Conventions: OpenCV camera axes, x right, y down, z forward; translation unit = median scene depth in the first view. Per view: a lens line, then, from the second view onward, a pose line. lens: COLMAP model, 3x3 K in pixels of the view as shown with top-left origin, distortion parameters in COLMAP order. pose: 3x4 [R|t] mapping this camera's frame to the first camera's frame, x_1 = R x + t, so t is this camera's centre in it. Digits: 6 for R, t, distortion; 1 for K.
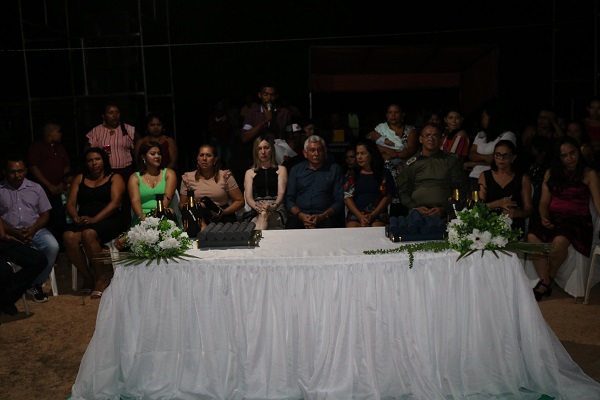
lens RADIAL K [[632.2, 0, 300.0], [0, 632.2, 200.0], [0, 0, 1]] dist [-0.094501, 0.038280]
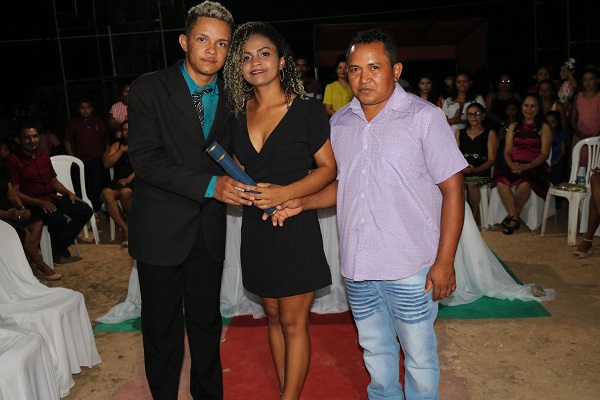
lens RADIAL K [[609.3, 0, 300.0], [0, 609.3, 200.0], [0, 0, 1]] dist [-0.134653, 0.143401]
pose [[0.999222, -0.026231, -0.029464, 0.047805], [0.027500, 0.998674, 0.043516, 0.044168], [0.028283, -0.044293, 0.998618, -0.206498]]
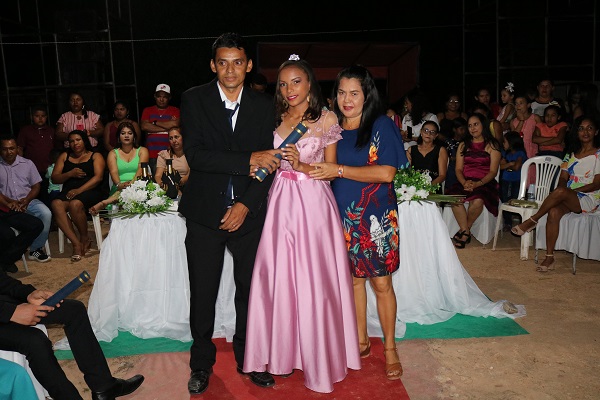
lens RADIAL K [[564.0, 0, 300.0], [0, 564.0, 200.0], [0, 0, 1]] dist [-0.093342, 0.019205]
pose [[0.994748, -0.017805, 0.100790, -0.036610], [0.014751, 0.999412, 0.030967, 0.033557], [-0.101282, -0.029317, 0.994426, -0.091972]]
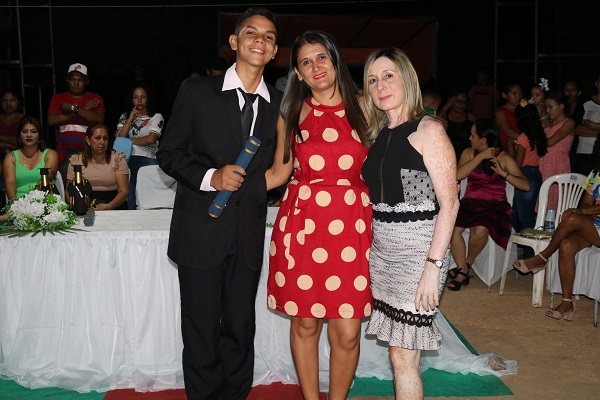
lens RADIAL K [[792.4, 0, 300.0], [0, 792.4, 200.0], [0, 0, 1]] dist [-0.065388, 0.061113]
pose [[0.993664, 0.012164, 0.111735, 0.028372], [-0.011639, 0.999918, -0.005347, 0.040717], [-0.111791, 0.004012, 0.993724, -0.225212]]
